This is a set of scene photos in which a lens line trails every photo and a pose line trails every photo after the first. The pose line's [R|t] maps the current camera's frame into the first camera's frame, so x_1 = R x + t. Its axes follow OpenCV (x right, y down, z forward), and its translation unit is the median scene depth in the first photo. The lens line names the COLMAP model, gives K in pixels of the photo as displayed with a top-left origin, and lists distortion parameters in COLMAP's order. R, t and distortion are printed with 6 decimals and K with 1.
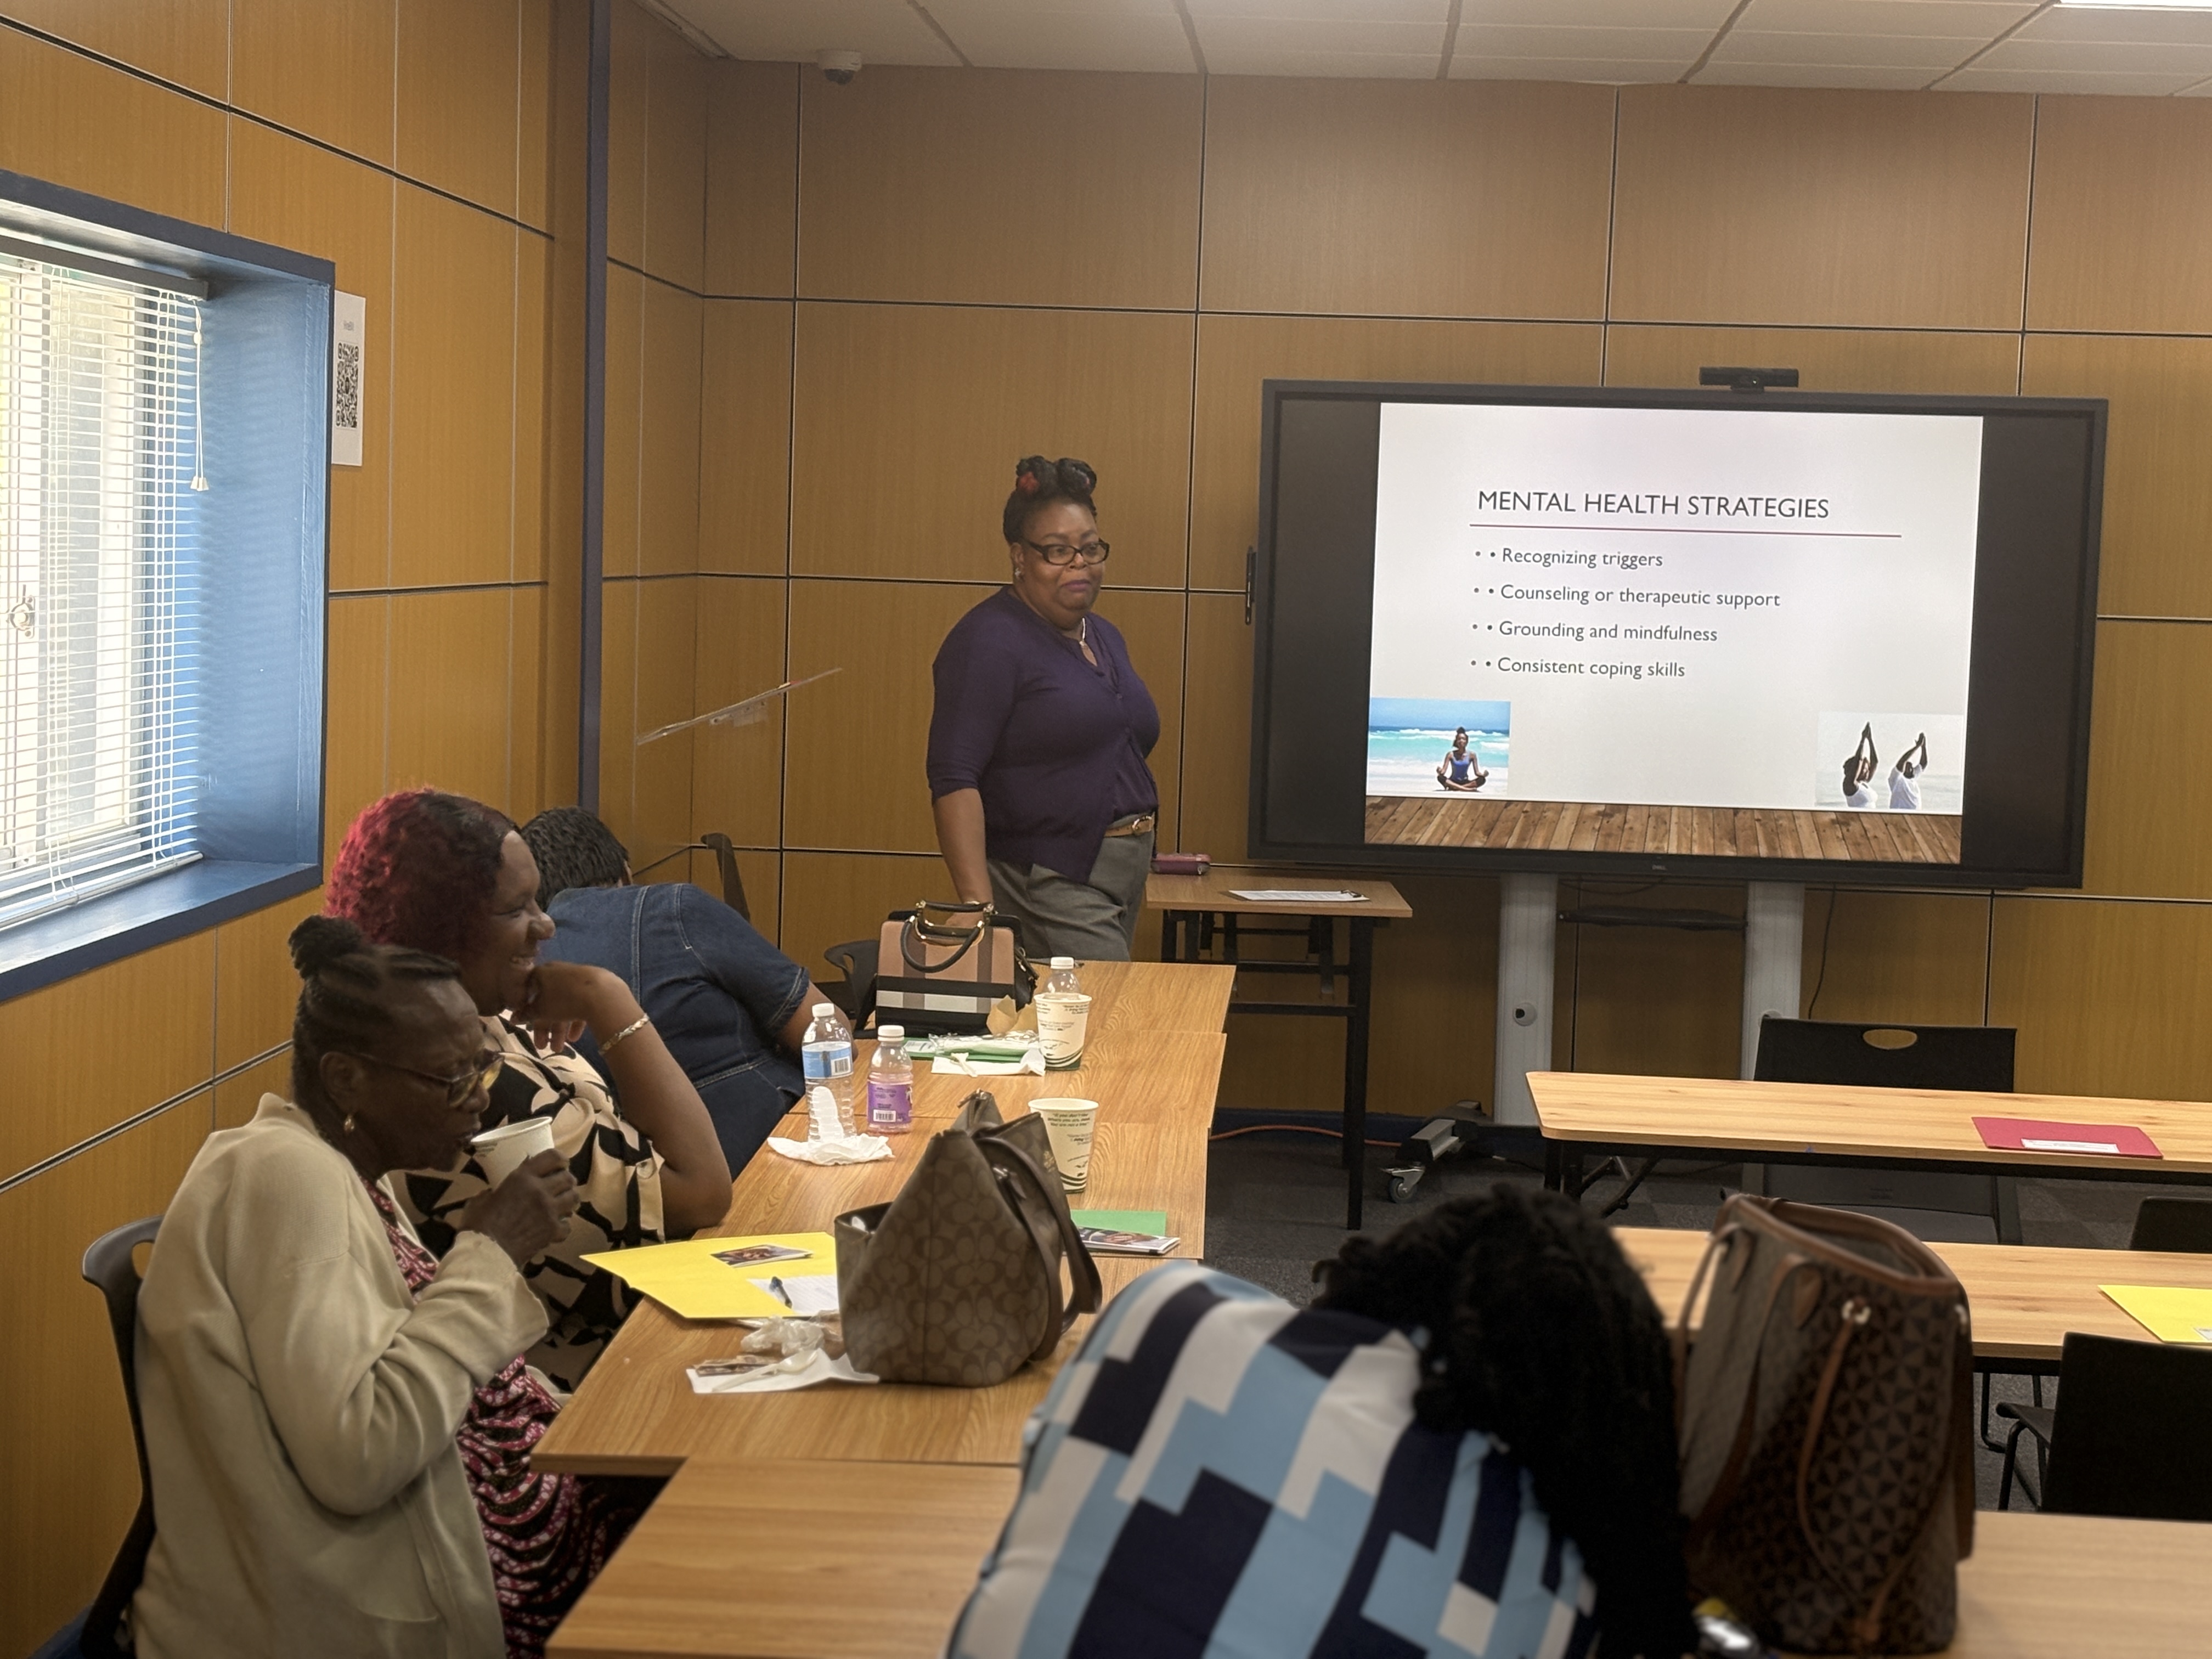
lens RADIAL K [[3775.7, 0, 1106.0], [0, 3775.7, 829.5], [0, 0, 1]] dist [0.229265, -1.030181]
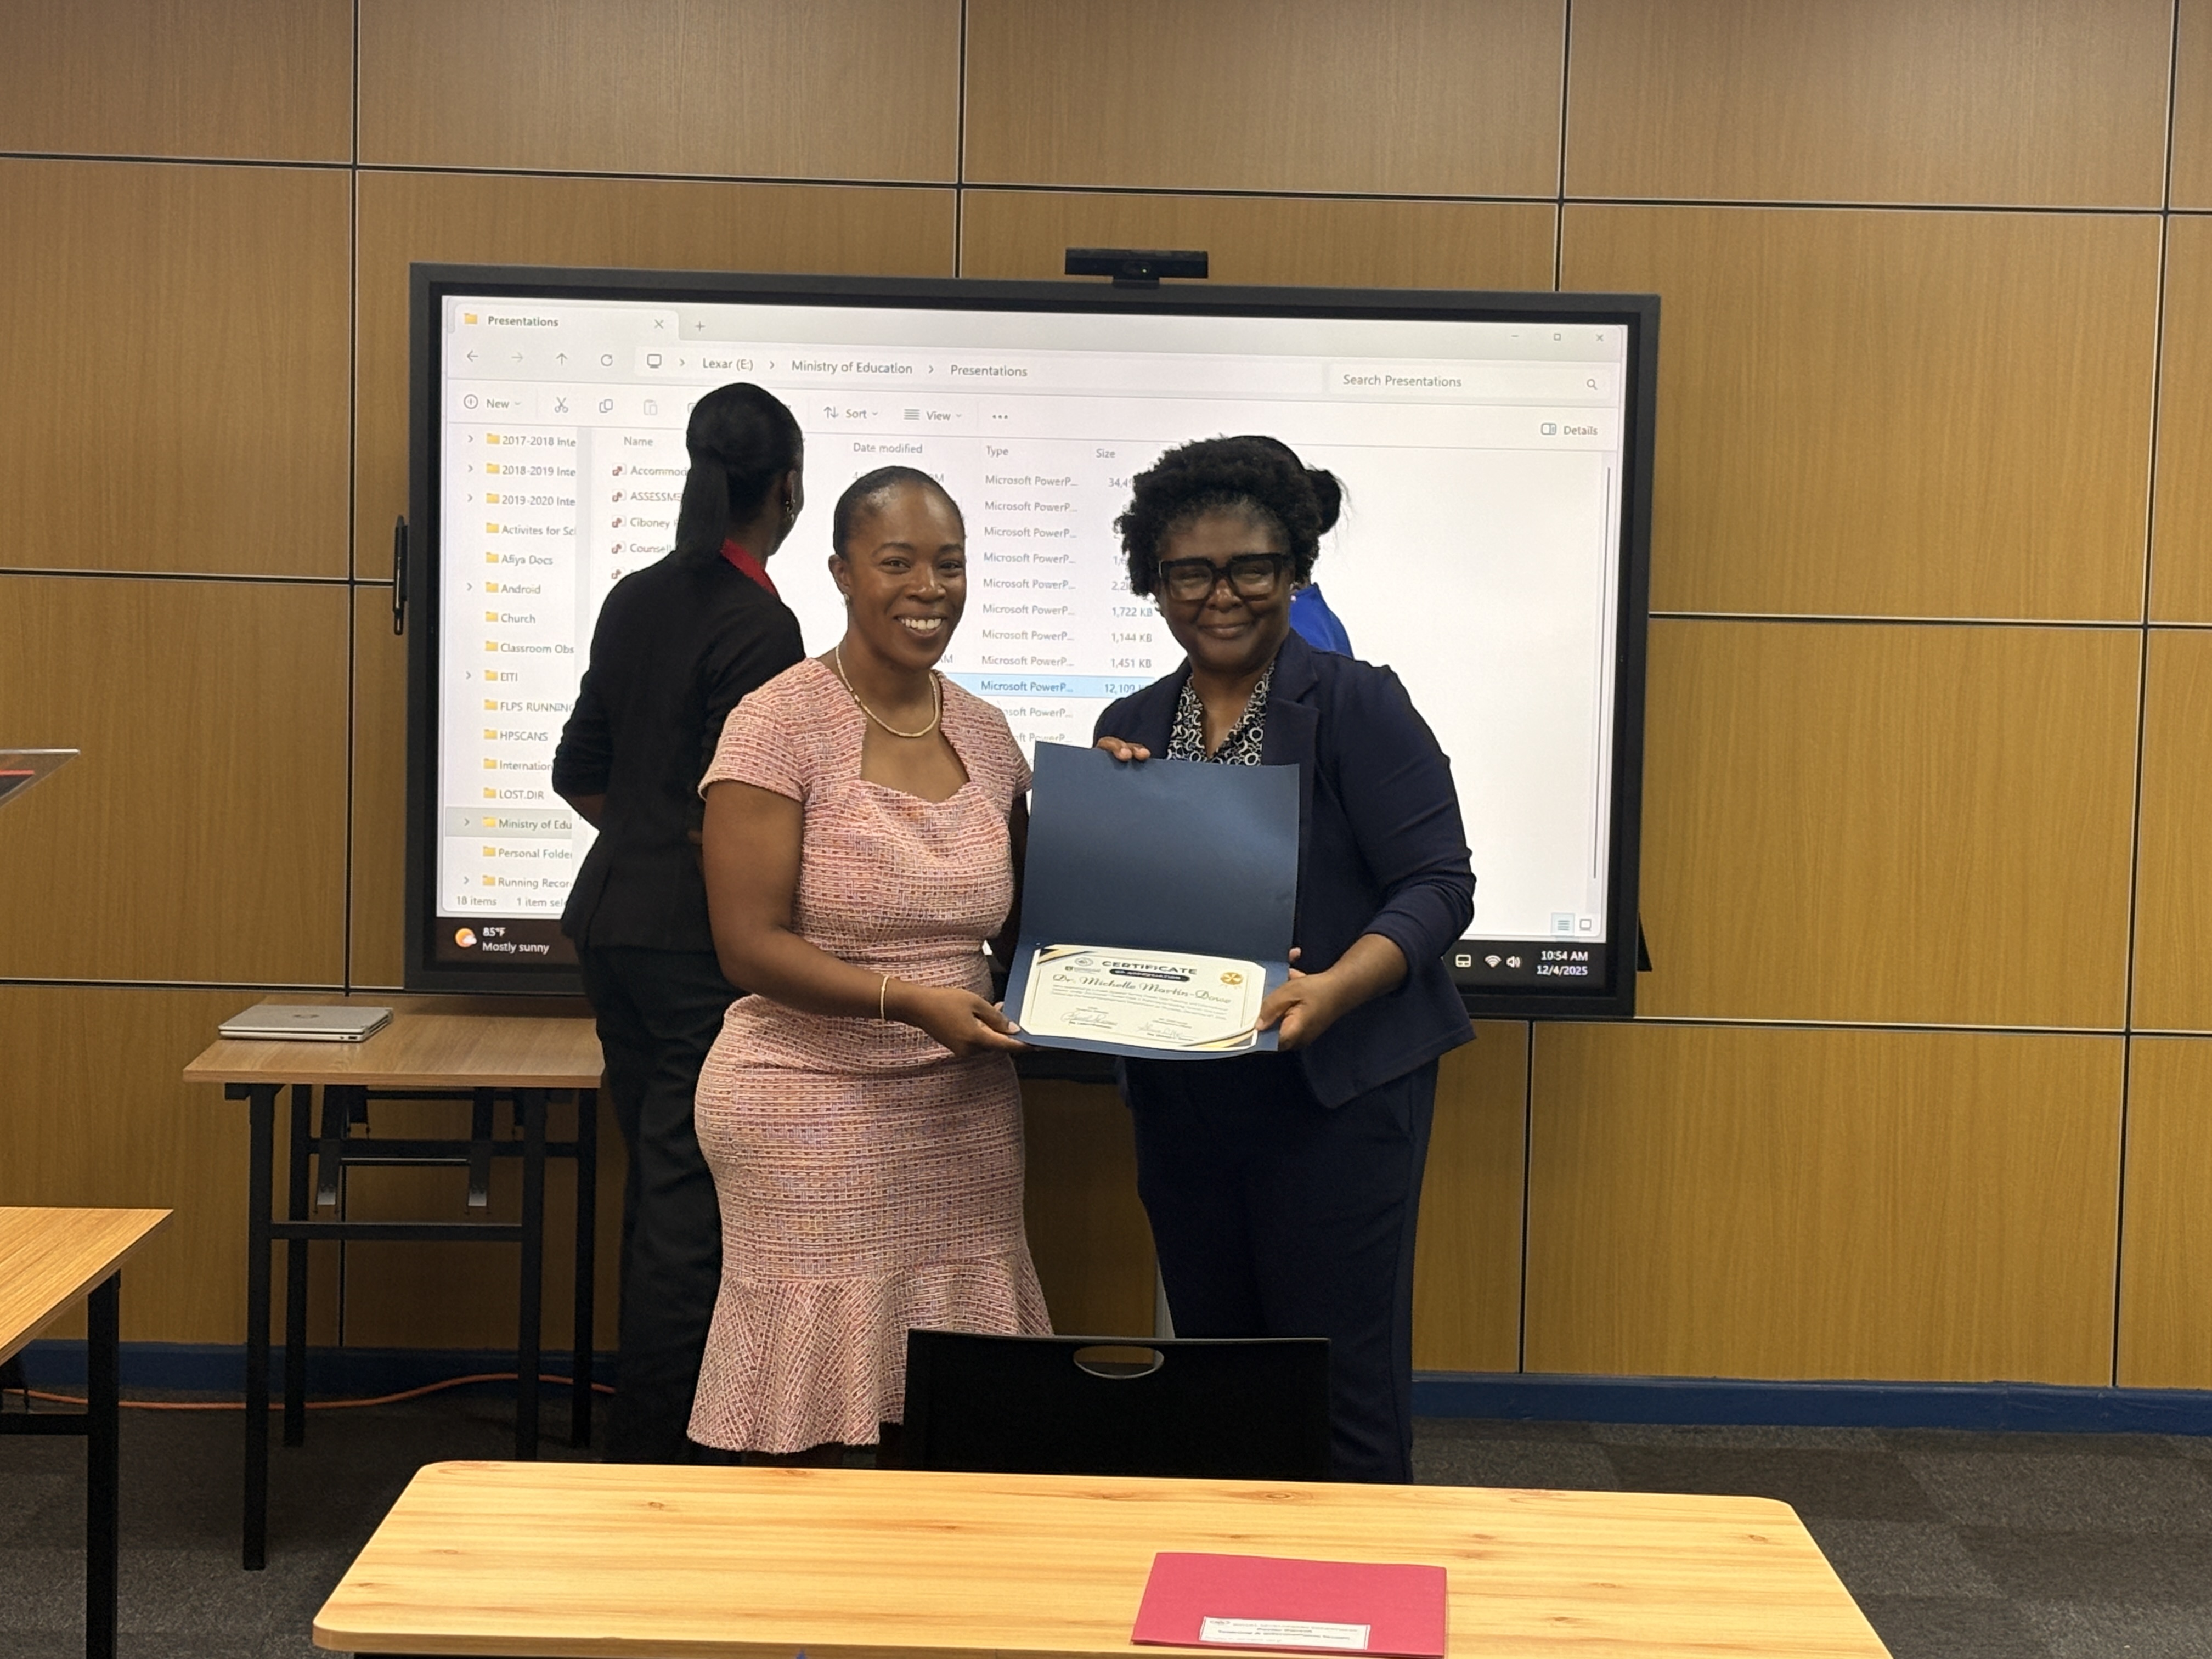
lens RADIAL K [[4550.2, 0, 1106.0], [0, 4550.2, 829.5], [0, 0, 1]] dist [0.158204, -0.017550]
pose [[0.996995, -0.011542, 0.076602, 0.153750], [0.011782, 0.999927, -0.002685, -0.025824], [-0.076565, 0.003579, 0.997058, 0.303026]]
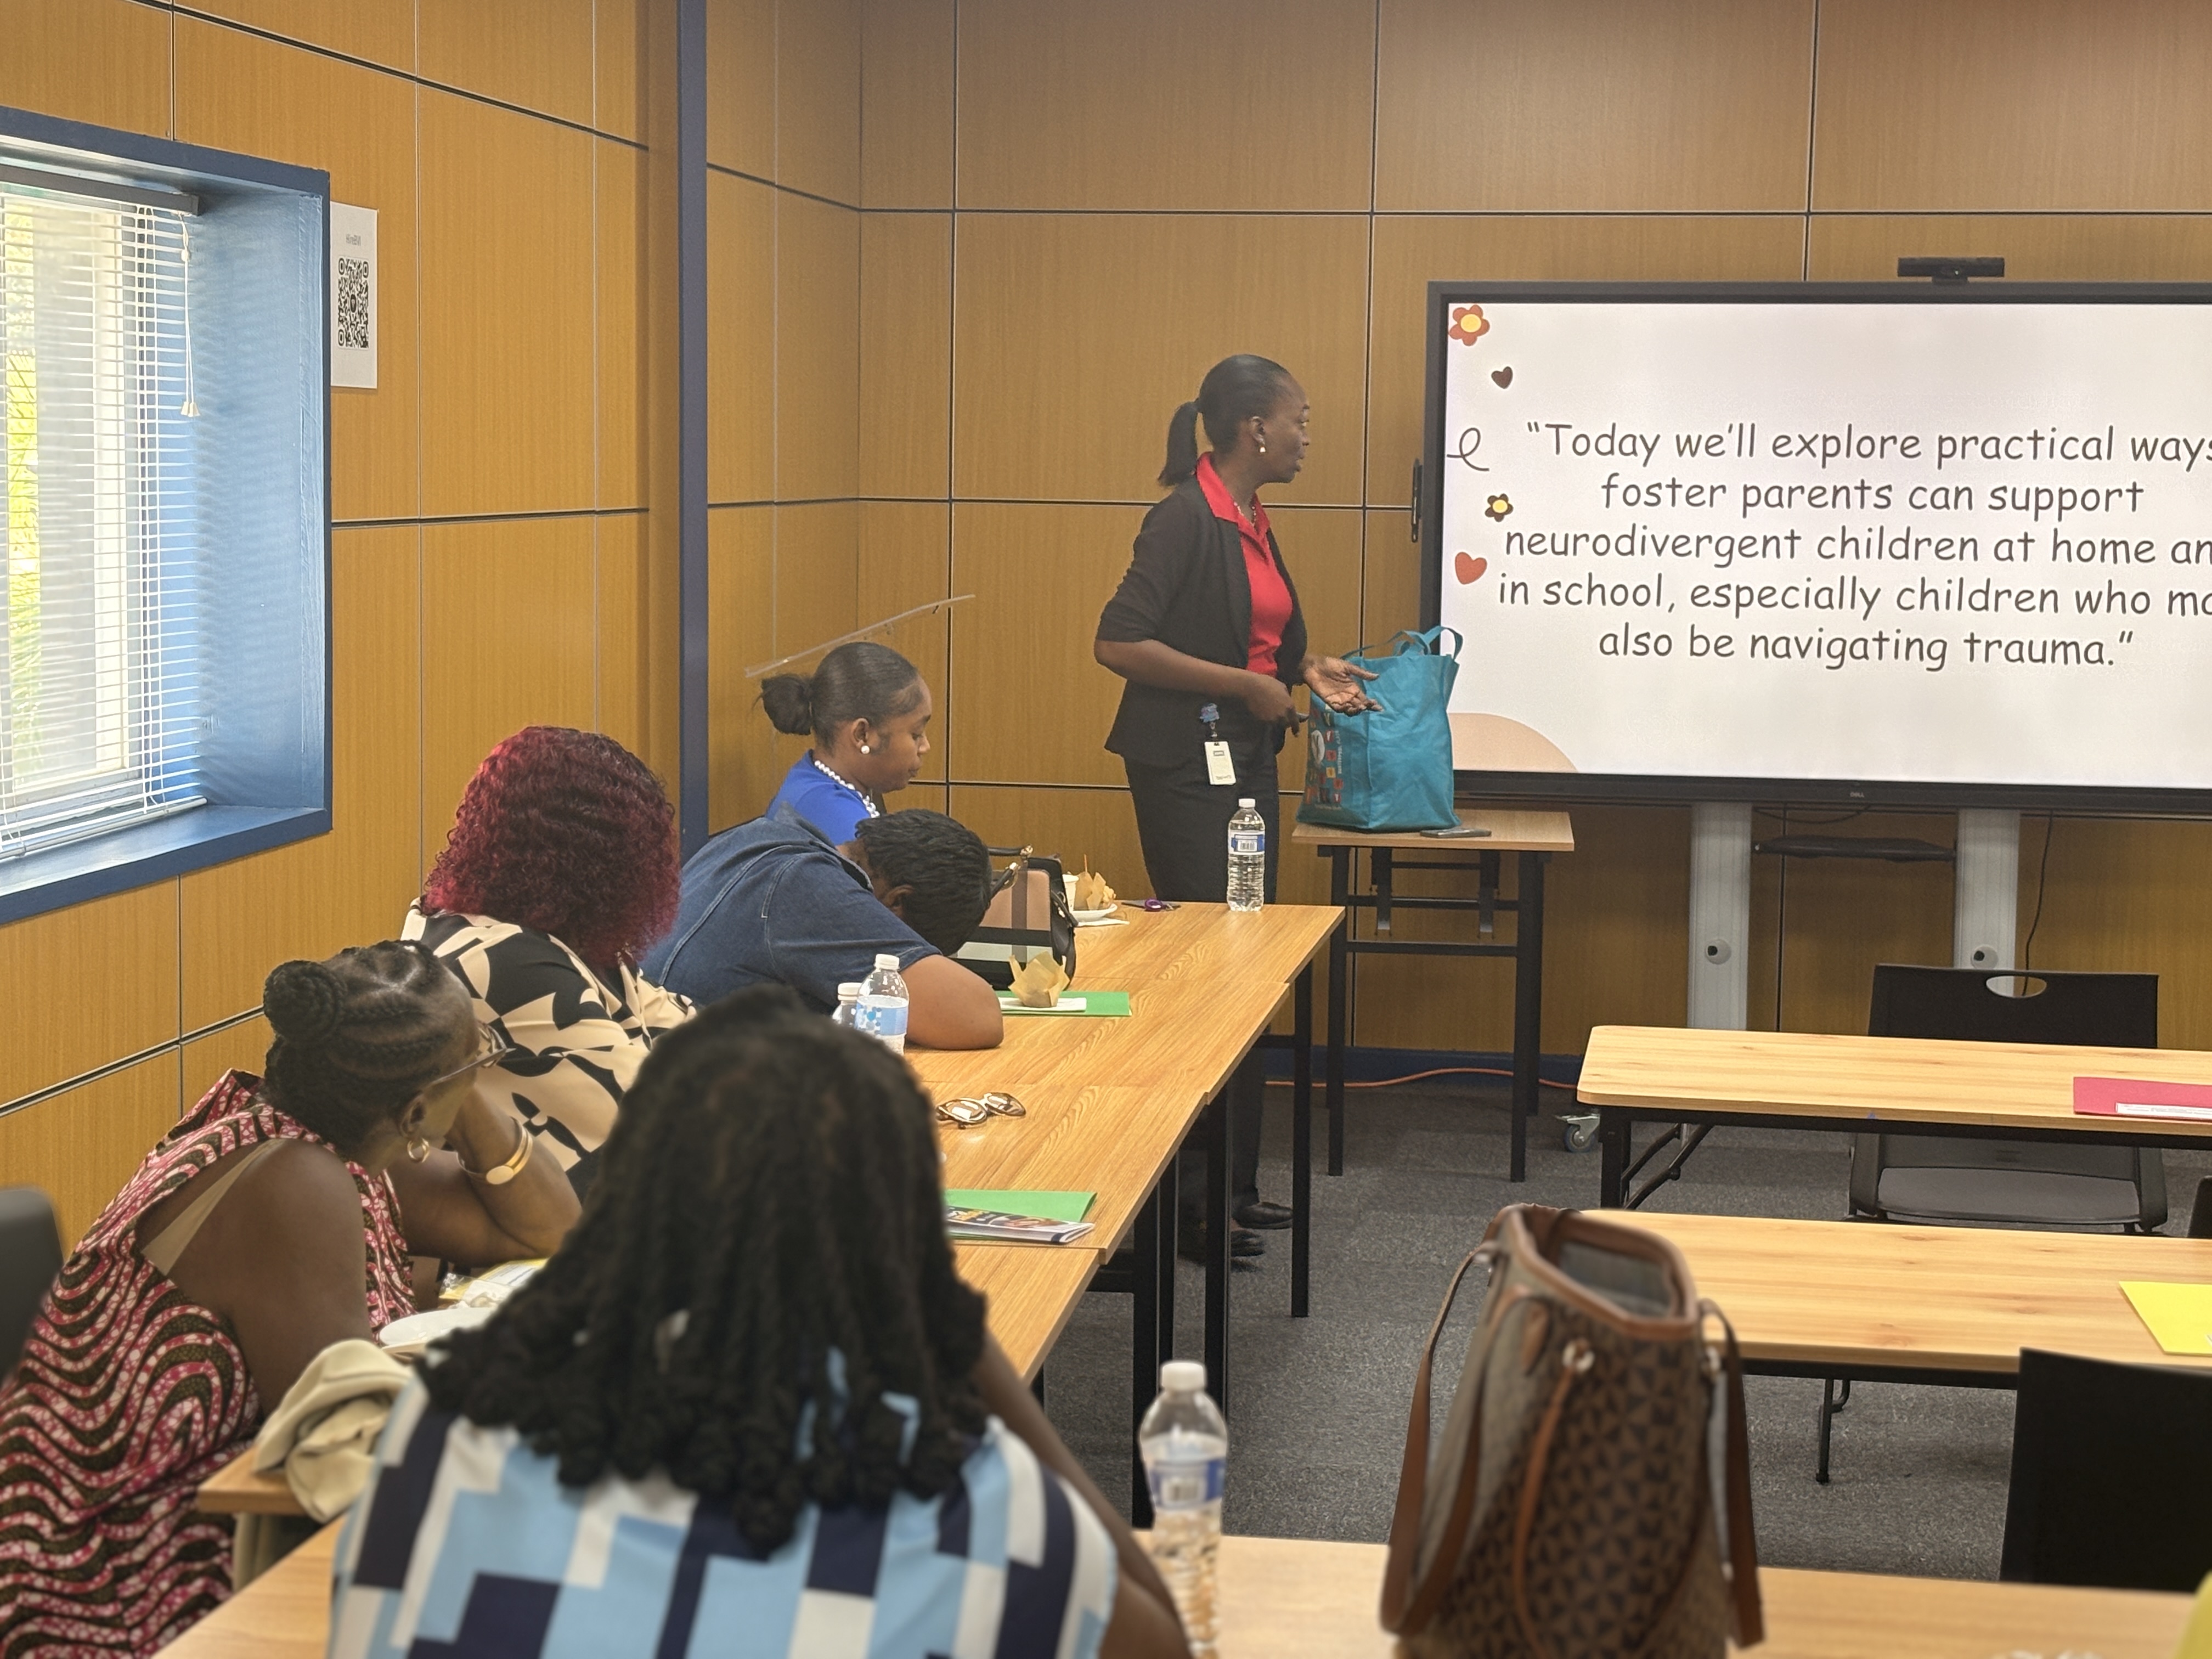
lens RADIAL K [[3775.7, 0, 1106.0], [0, 3775.7, 829.5], [0, 0, 1]] dist [0.229265, -1.030181]
pose [[0.995490, -0.007476, -0.094573, 0.077000], [0.009398, 0.999758, 0.019895, -0.002880], [0.094401, -0.020694, 0.995319, 0.073207]]
